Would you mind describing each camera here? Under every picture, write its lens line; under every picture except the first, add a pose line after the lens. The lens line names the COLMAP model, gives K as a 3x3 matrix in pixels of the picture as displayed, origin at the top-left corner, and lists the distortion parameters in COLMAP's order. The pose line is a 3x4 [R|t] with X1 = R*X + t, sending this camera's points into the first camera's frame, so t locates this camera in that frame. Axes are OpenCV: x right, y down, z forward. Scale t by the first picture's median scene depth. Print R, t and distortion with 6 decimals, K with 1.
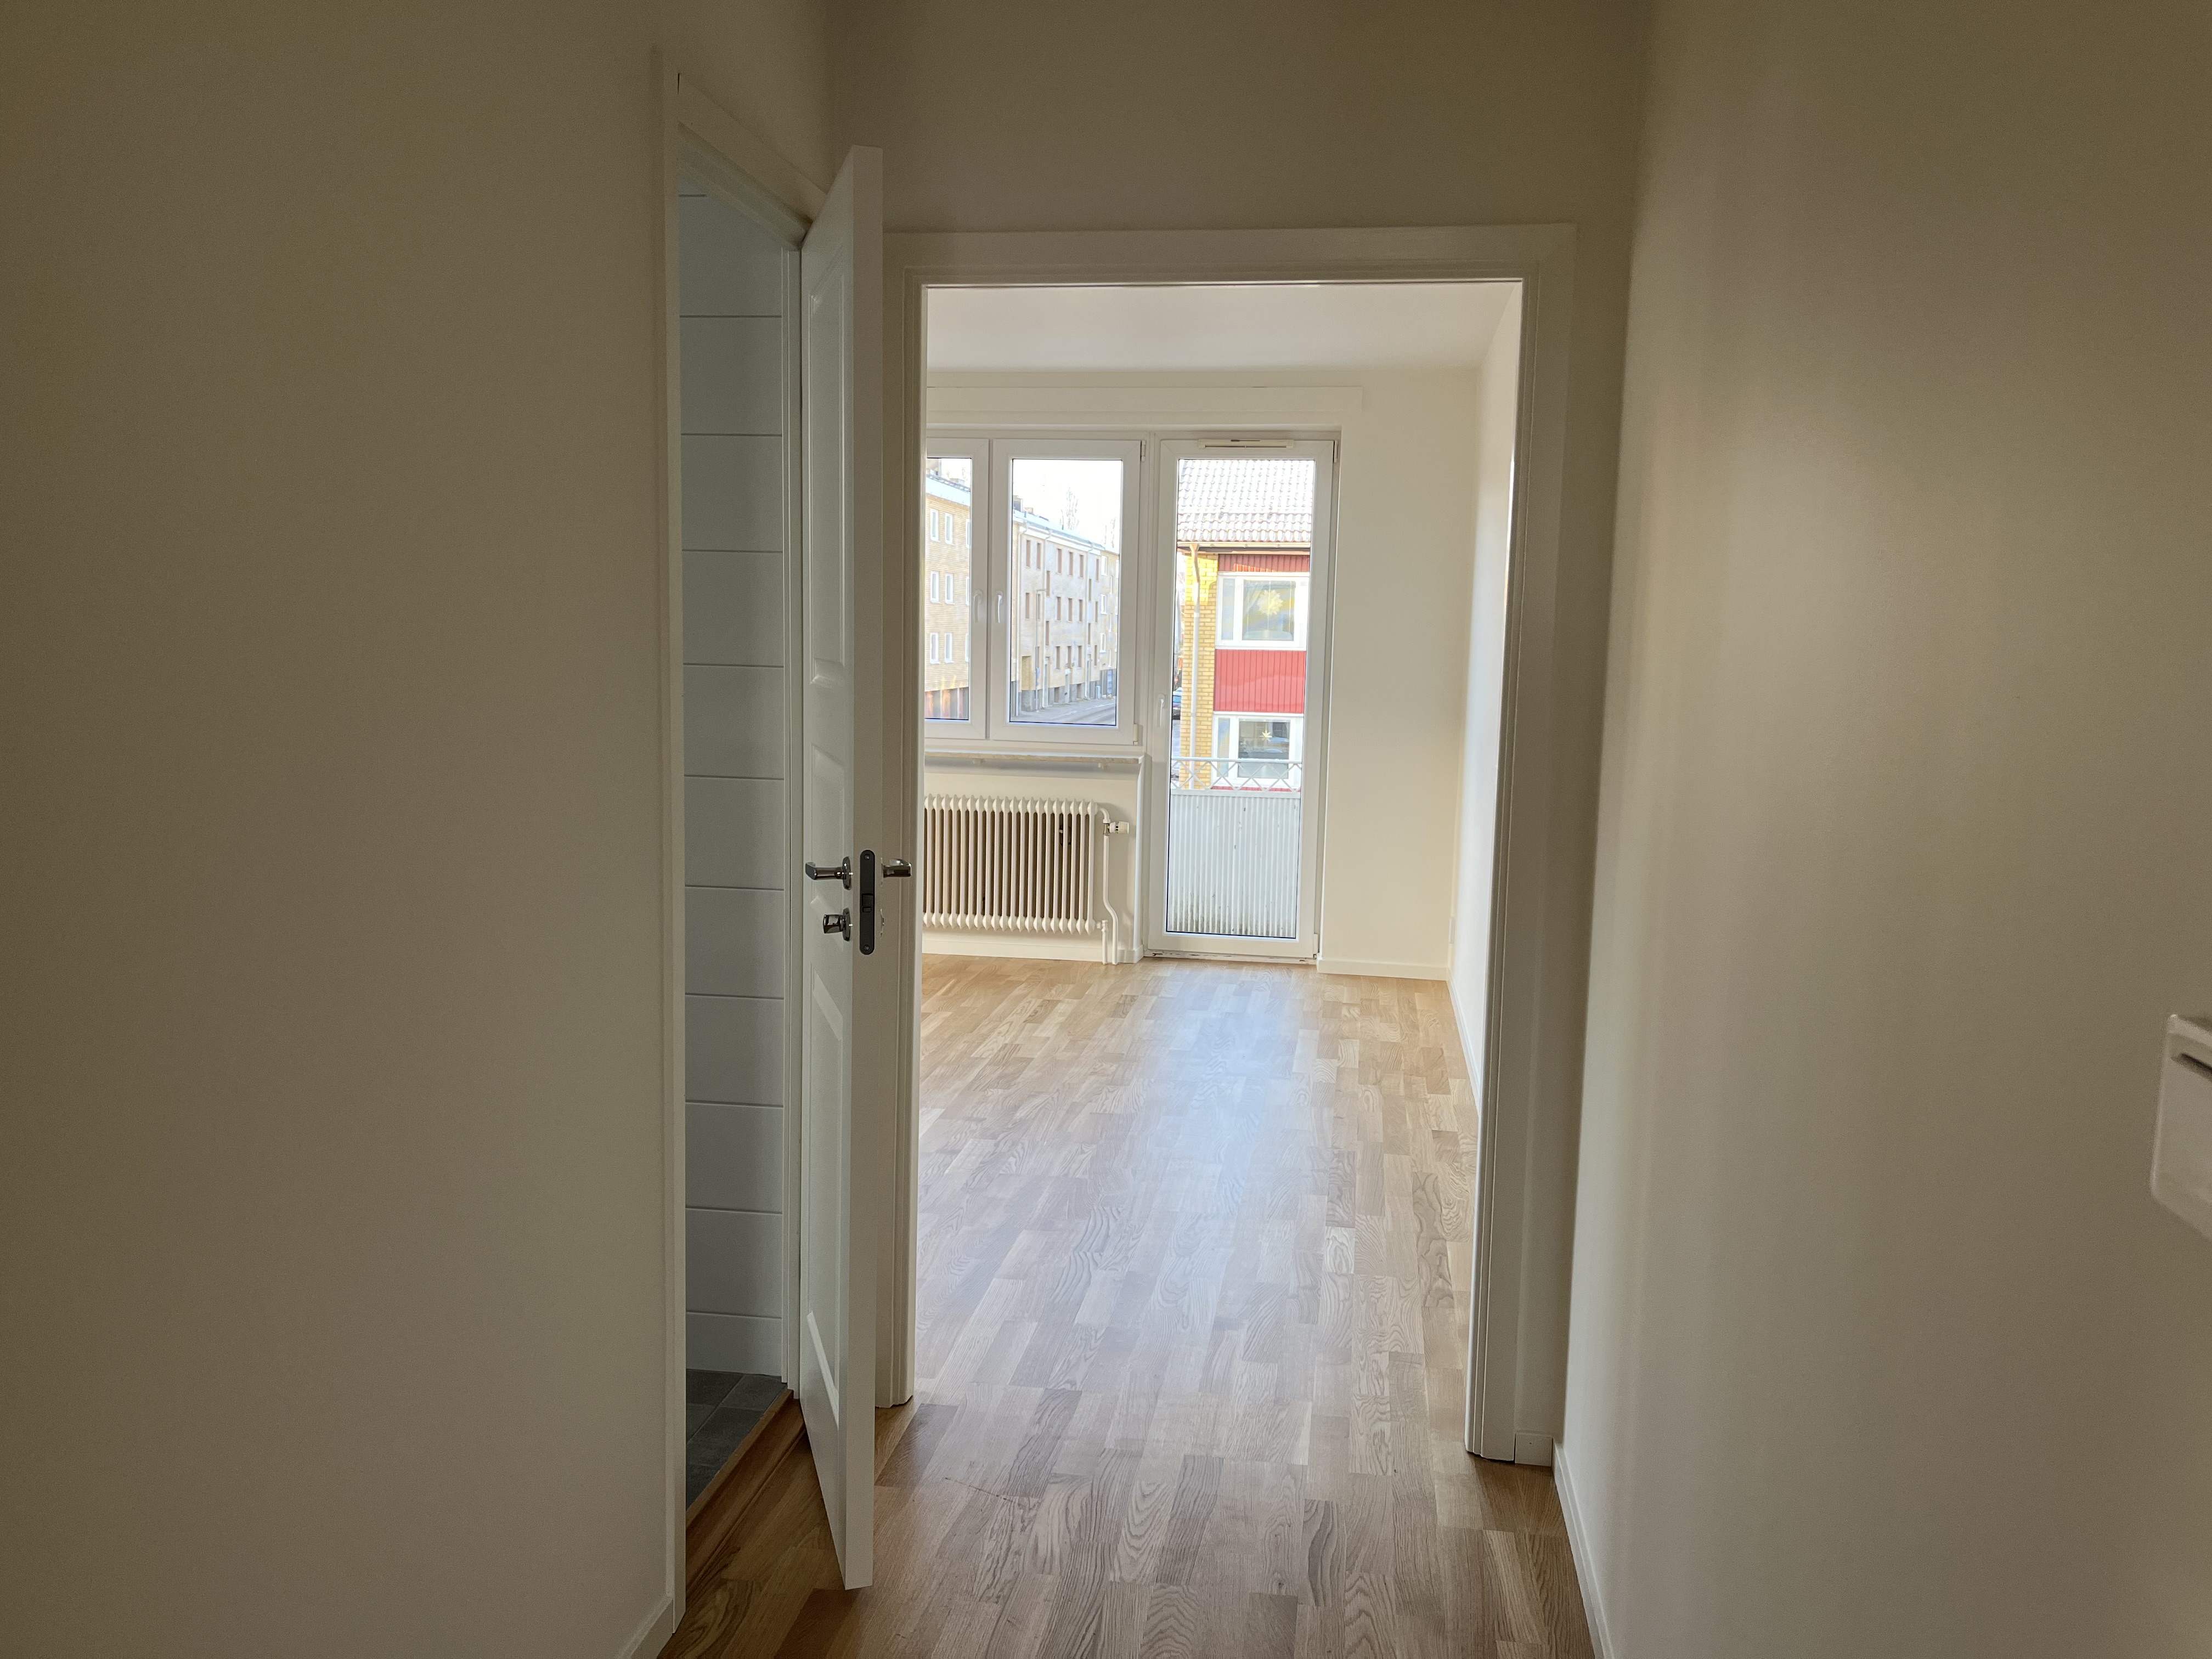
lens RADIAL K [[1686.6, 0, 1106.0], [0, 1686.6, 829.5], [0, 0, 1]] dist [0.002229, 0.000070]
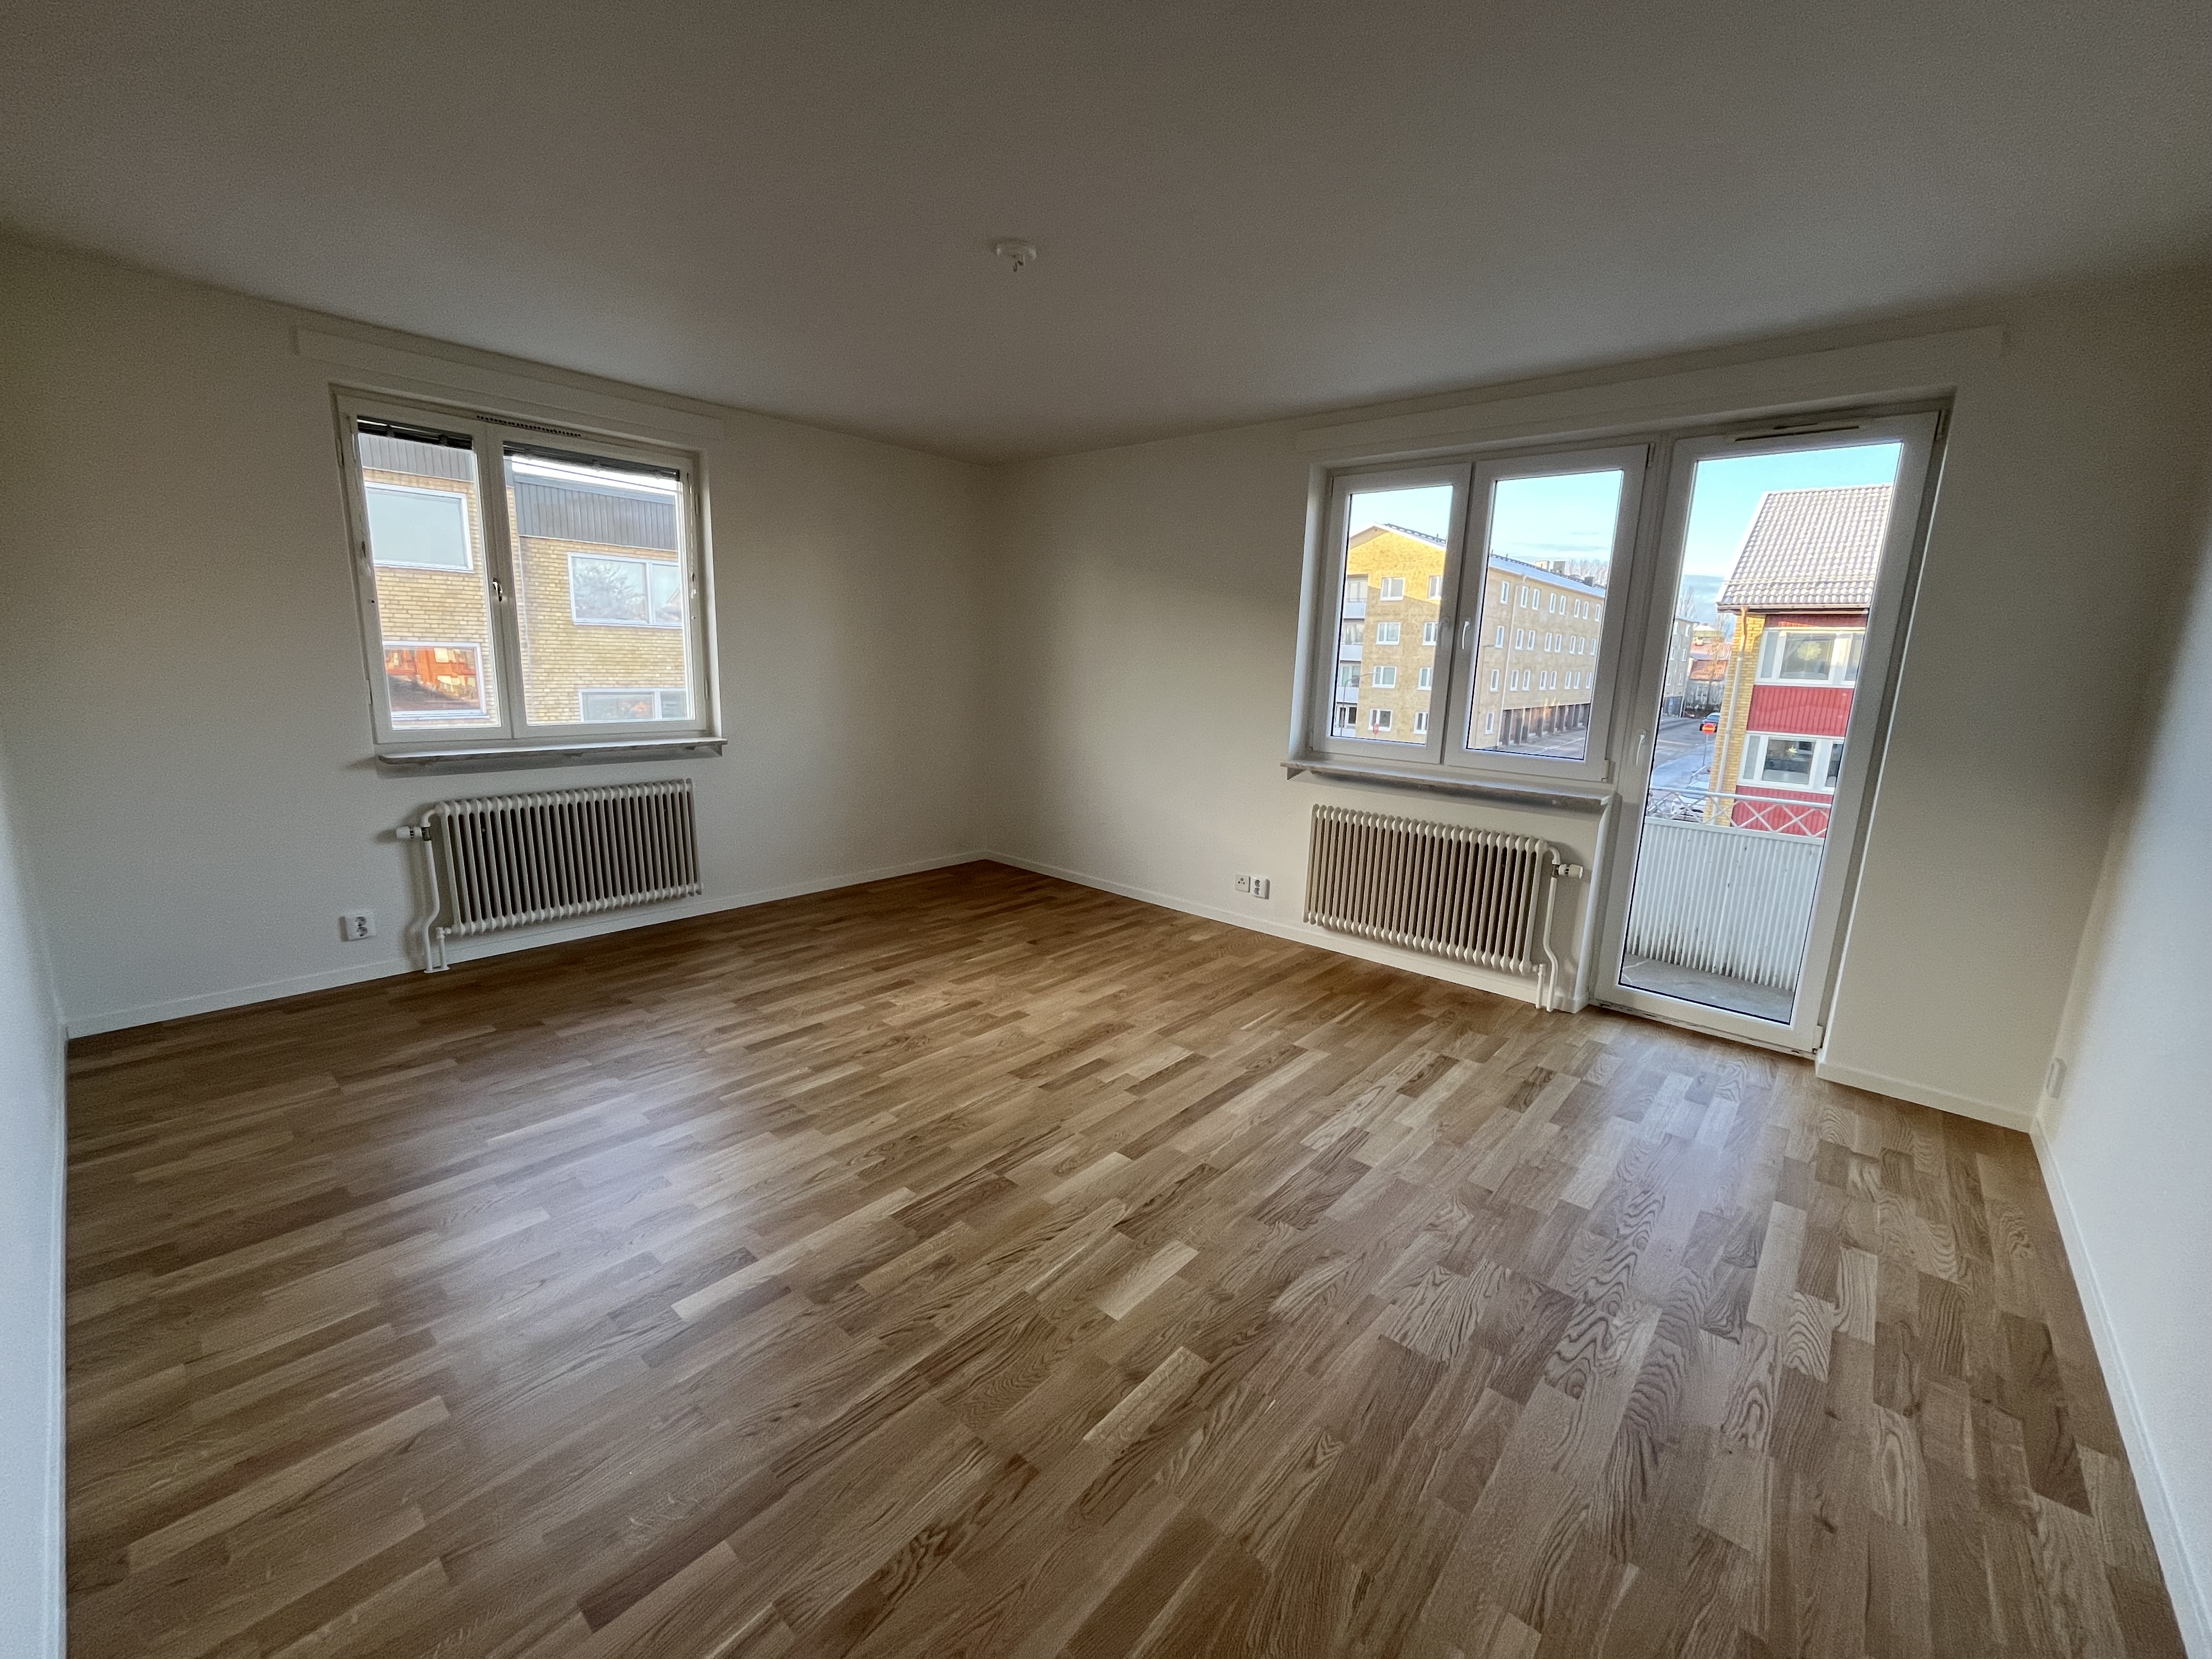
lens RADIAL K [[887.3, 0, 1100.0], [0, 887.3, 823.4], [0, 0, 1]] dist [-0.007598, 0.000067]
pose [[0.840552, 0.108152, -0.530826, 0.046216], [-0.077535, 0.993799, 0.079705, -0.046011], [0.536154, -0.025838, 0.843724, 0.447206]]
